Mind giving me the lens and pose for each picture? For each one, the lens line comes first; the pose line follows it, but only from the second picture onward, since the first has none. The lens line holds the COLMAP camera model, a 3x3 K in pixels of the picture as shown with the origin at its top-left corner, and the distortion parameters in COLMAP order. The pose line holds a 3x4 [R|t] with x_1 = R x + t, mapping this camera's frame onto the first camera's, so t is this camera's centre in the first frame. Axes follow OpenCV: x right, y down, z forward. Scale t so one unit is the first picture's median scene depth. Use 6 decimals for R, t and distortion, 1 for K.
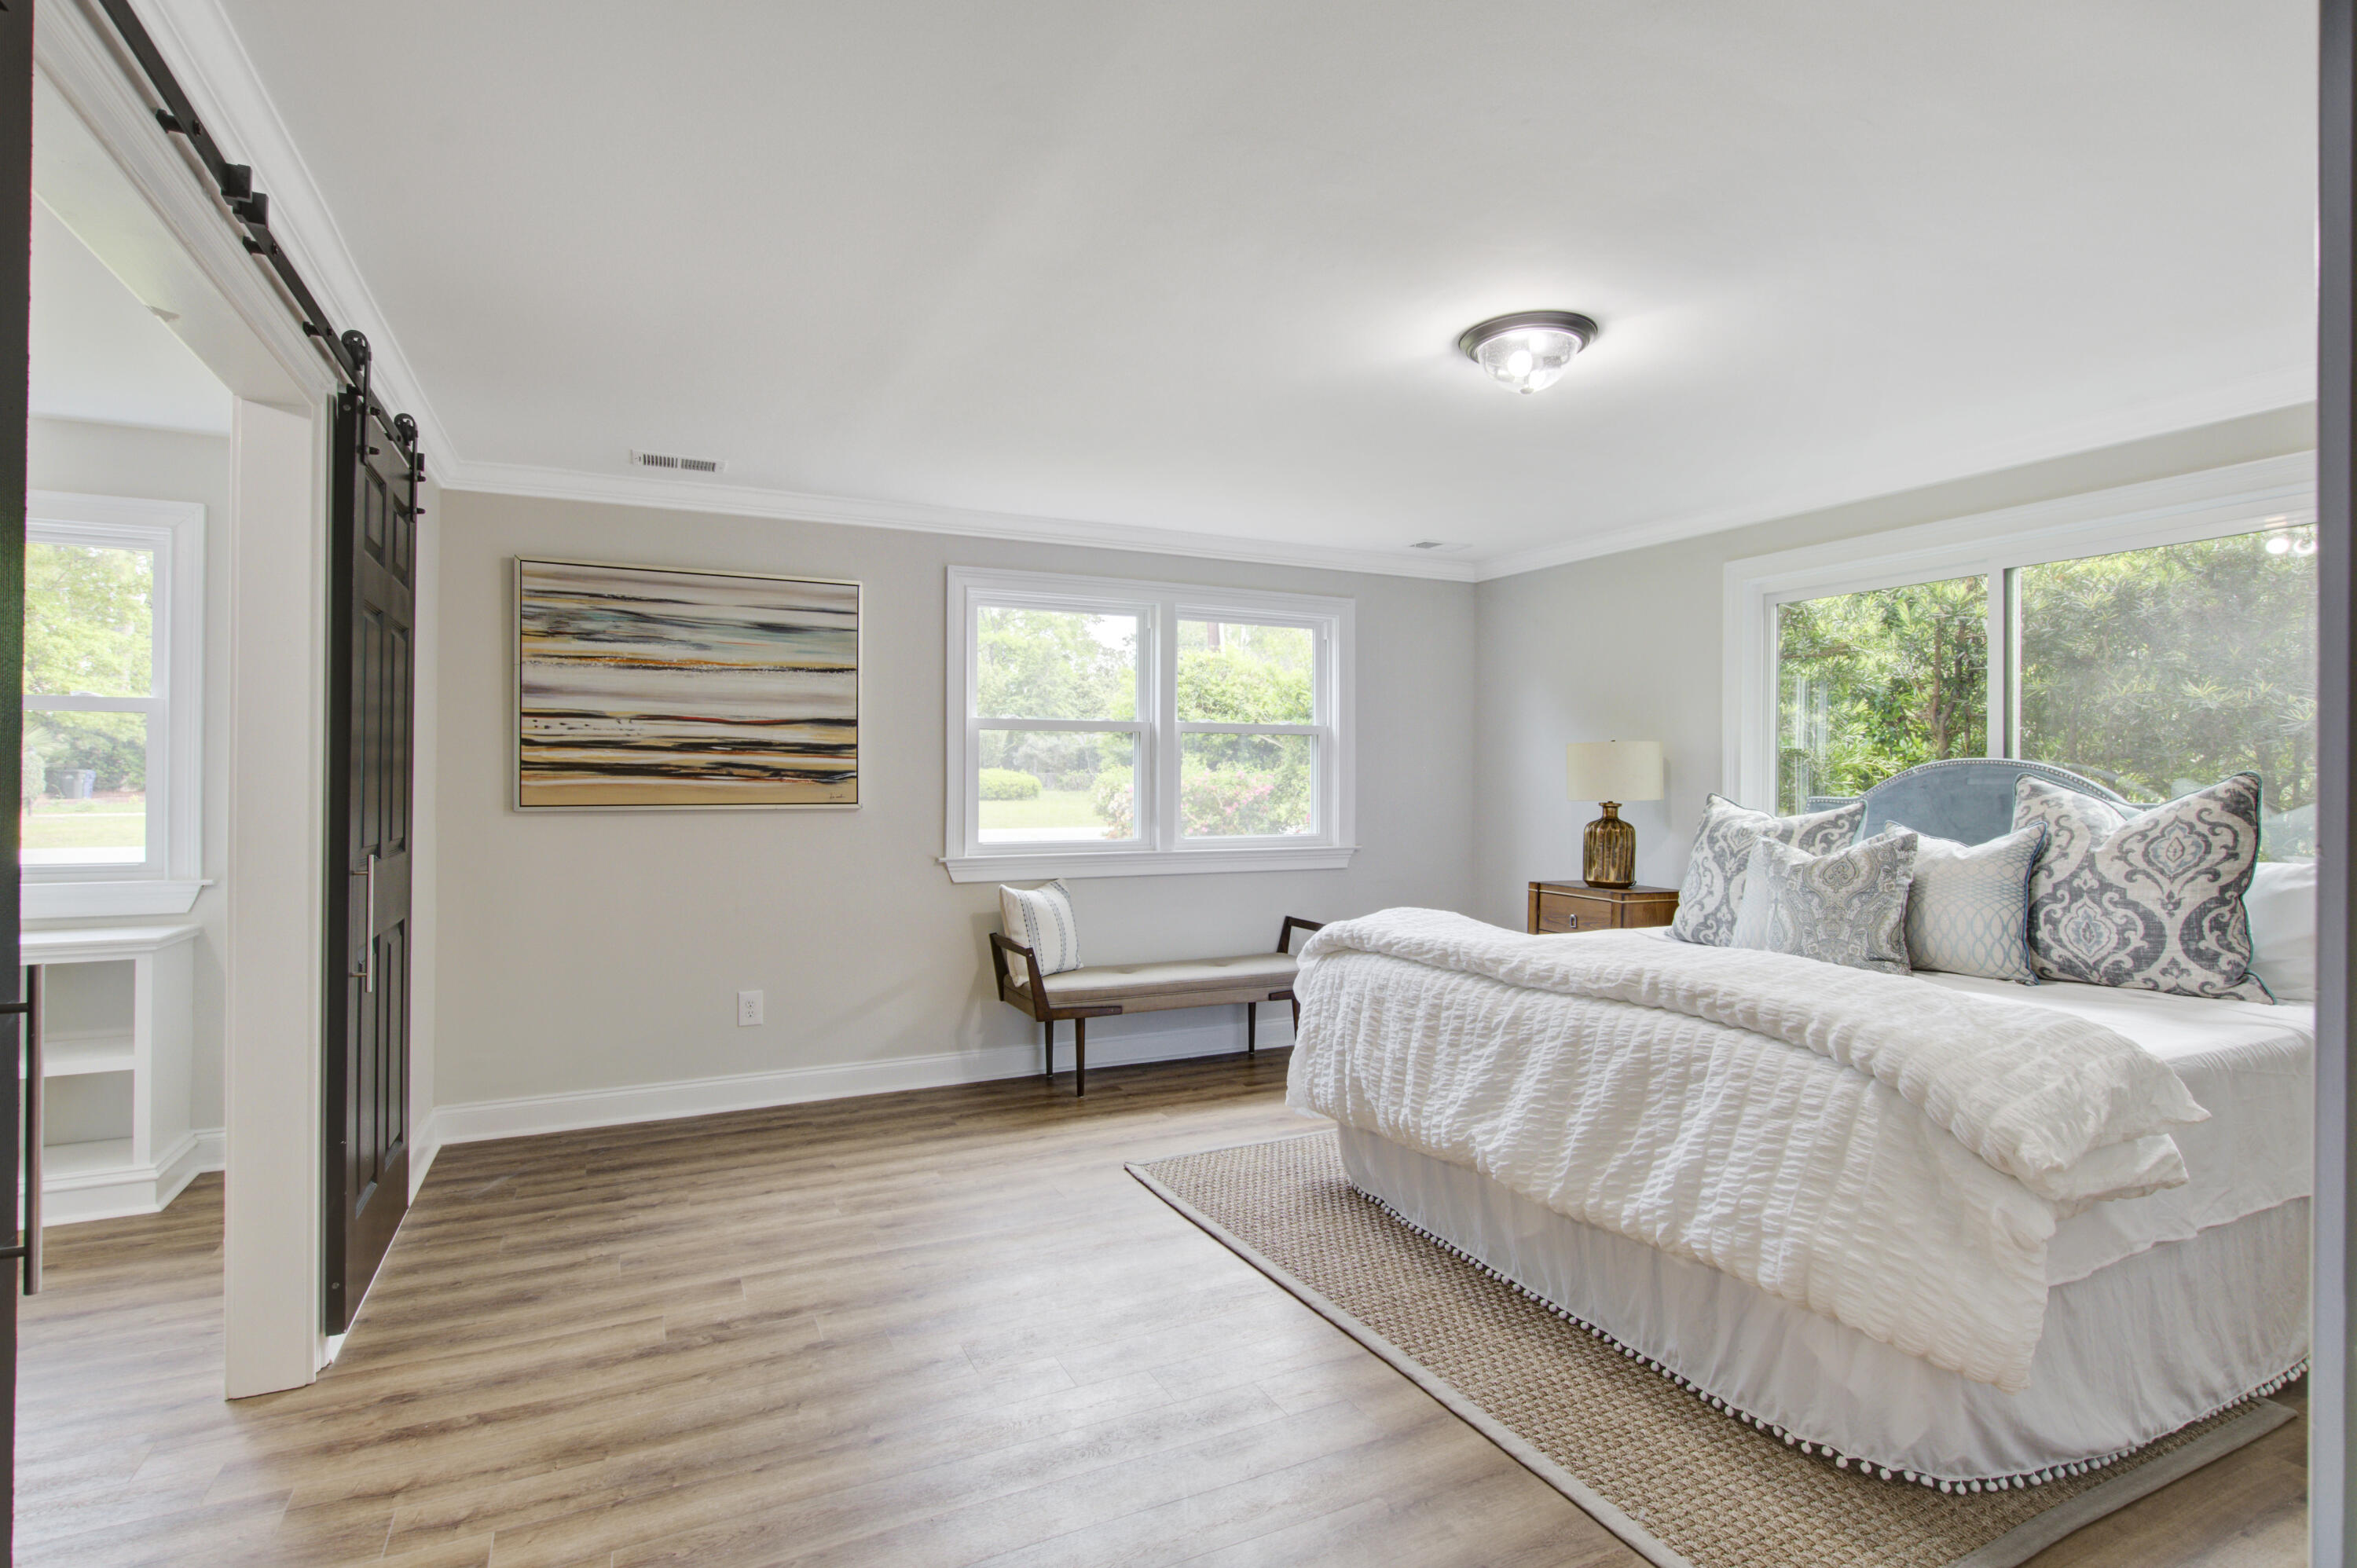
lens RADIAL K [[1146.7, 0, 1177.1], [0, 1146.7, 775.9], [0, 0, 1]] dist [-0.011004, 0.000054]
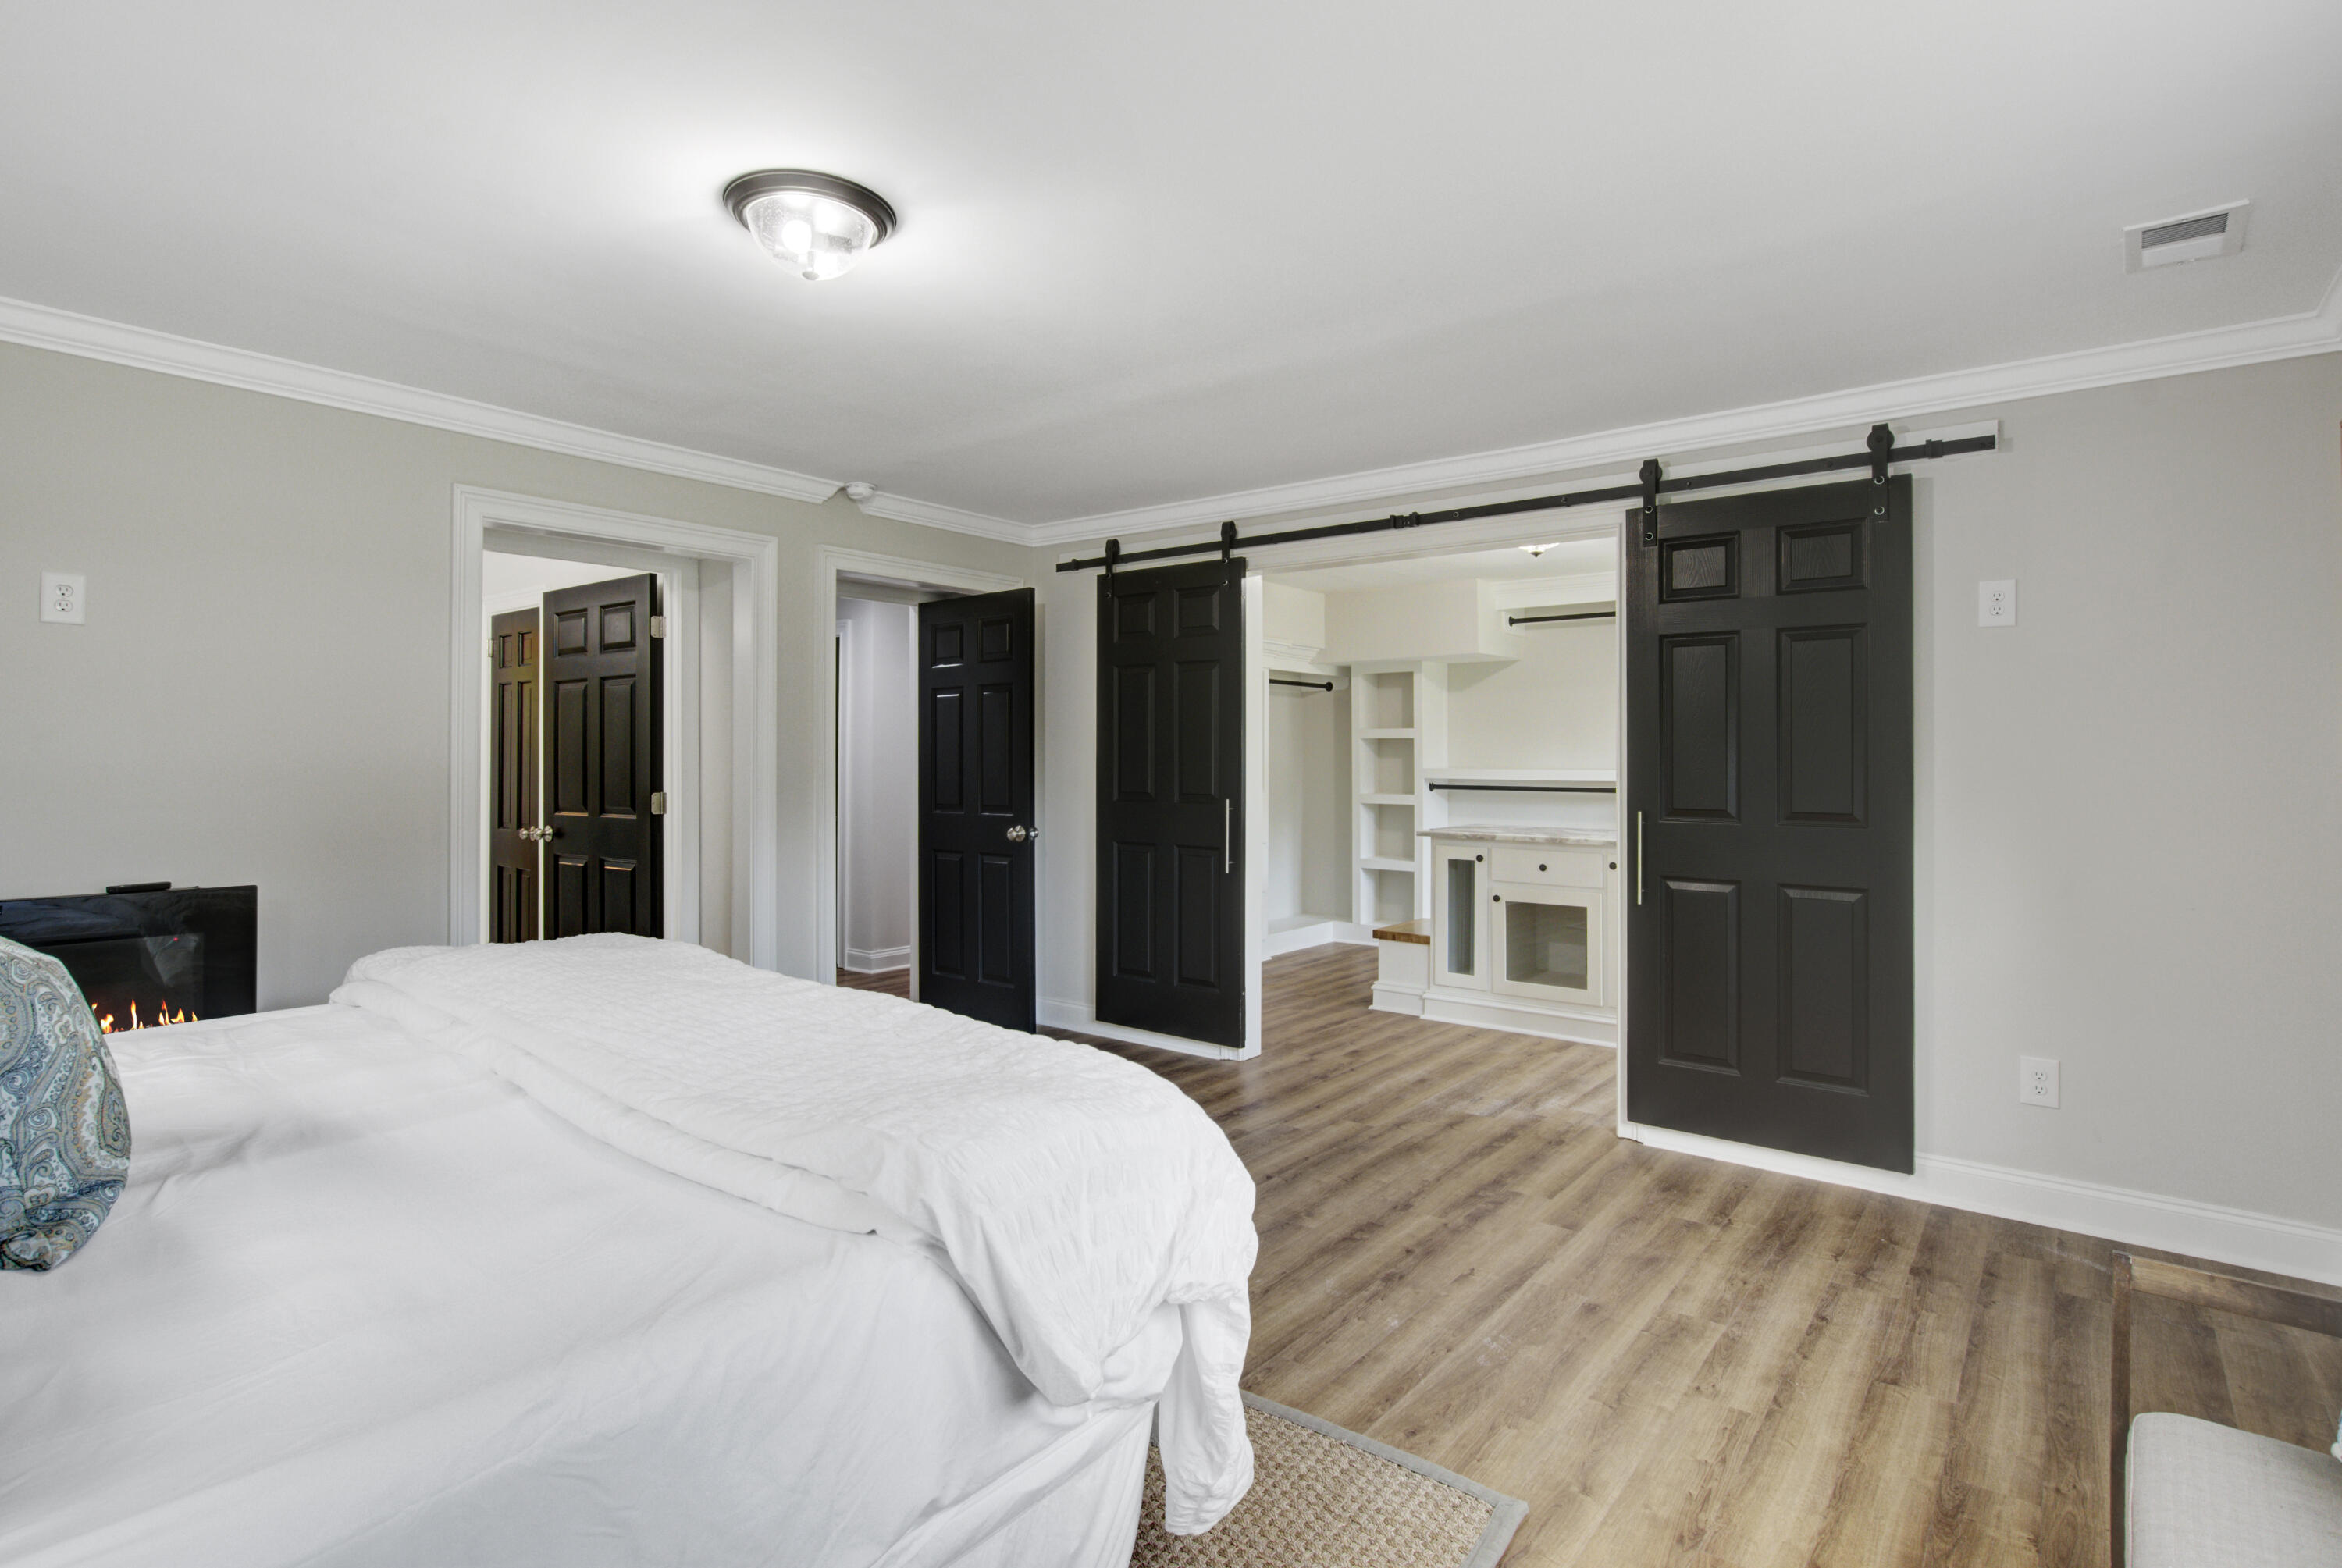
lens RADIAL K [[1139.3, 0, 1172.0], [0, 1139.3, 769.2], [0, 0, 1]] dist [-0.011004, 0.000054]
pose [[-0.903031, 0.001501, -0.429572, 0.224297], [-0.000655, 0.999988, 0.004872, 0.003752], [0.429574, 0.004681, -0.903020, 0.987548]]
